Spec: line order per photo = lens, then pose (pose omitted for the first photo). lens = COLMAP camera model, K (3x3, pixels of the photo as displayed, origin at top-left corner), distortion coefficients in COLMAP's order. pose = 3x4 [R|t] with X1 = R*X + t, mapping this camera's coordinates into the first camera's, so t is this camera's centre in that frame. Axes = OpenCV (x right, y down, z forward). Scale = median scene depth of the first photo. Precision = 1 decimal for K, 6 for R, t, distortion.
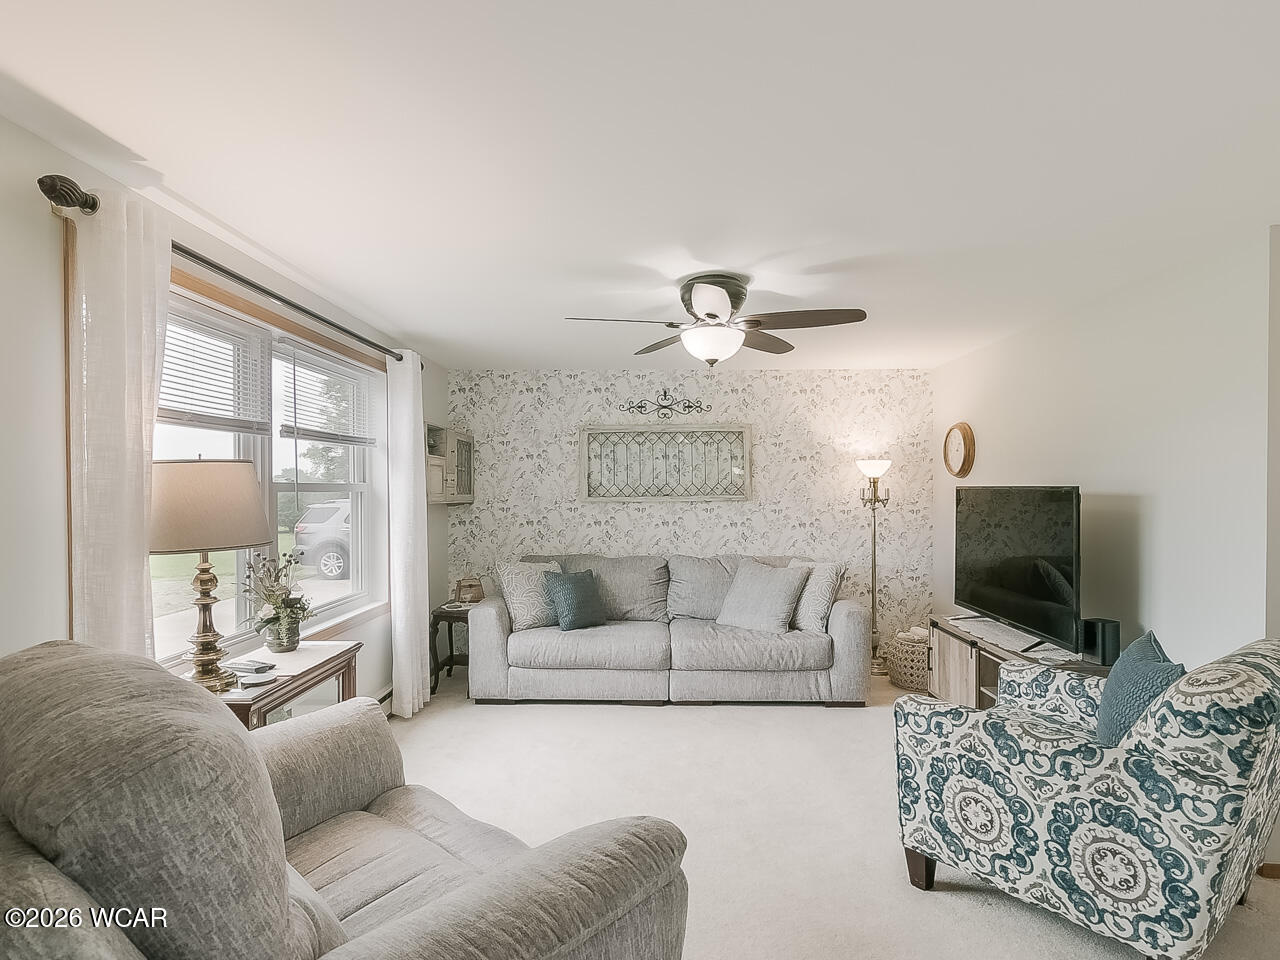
lens RADIAL K [[660.1, 0, 640.9], [0, 660.1, 489.7], [0, 0, 1]] dist [-0.000278, 0.000740]
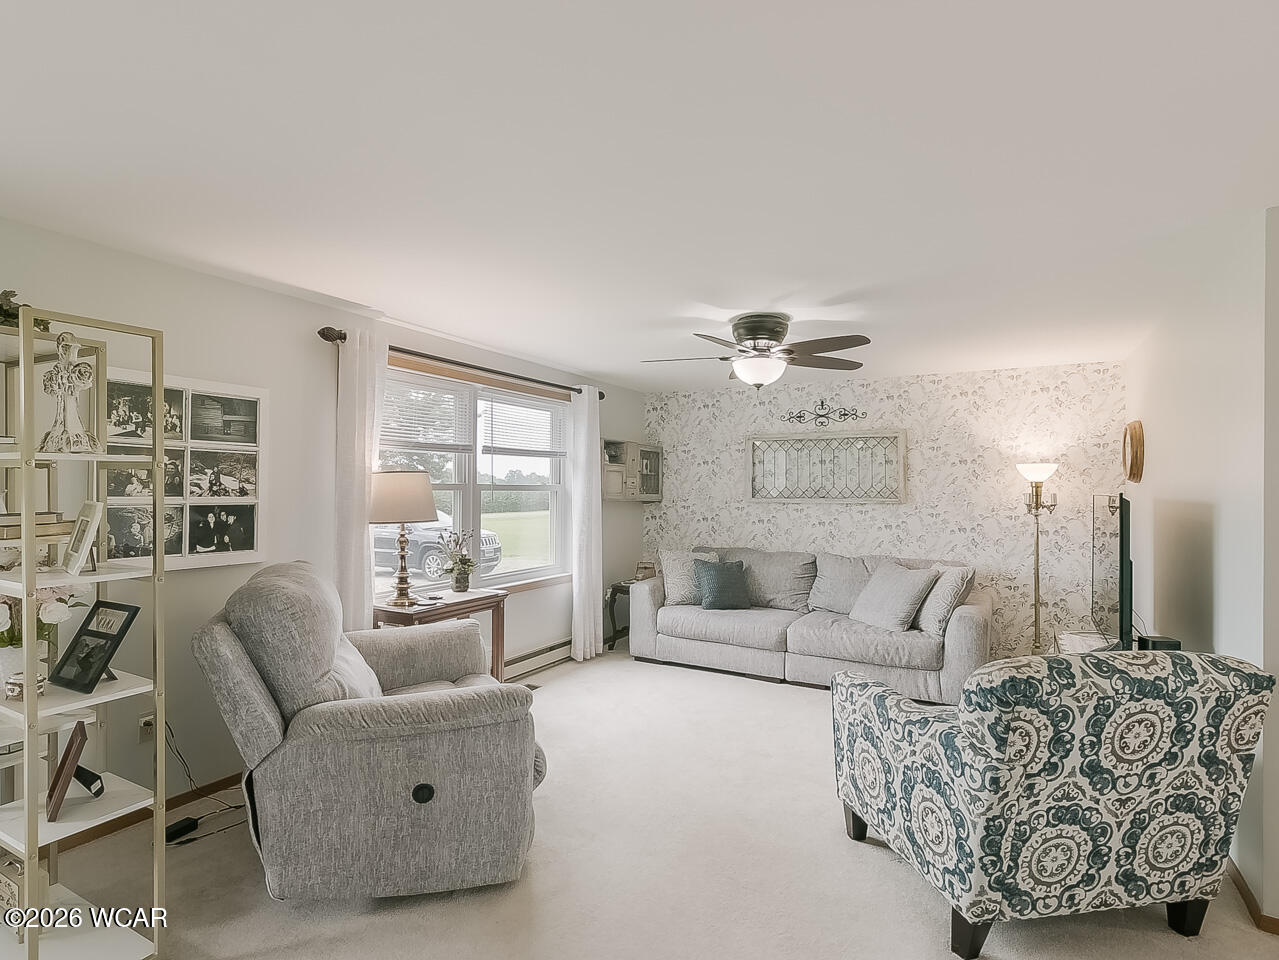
lens RADIAL K [[659.6, 0, 641.3], [0, 659.6, 479.7], [0, 0, 1]] dist [-0.000278, 0.000740]
pose [[0.883001, 0.002417, -0.469365, 0.351159], [-0.010587, 0.999835, -0.014769, -0.001901], [0.469252, 0.018010, 0.882881, -0.113438]]
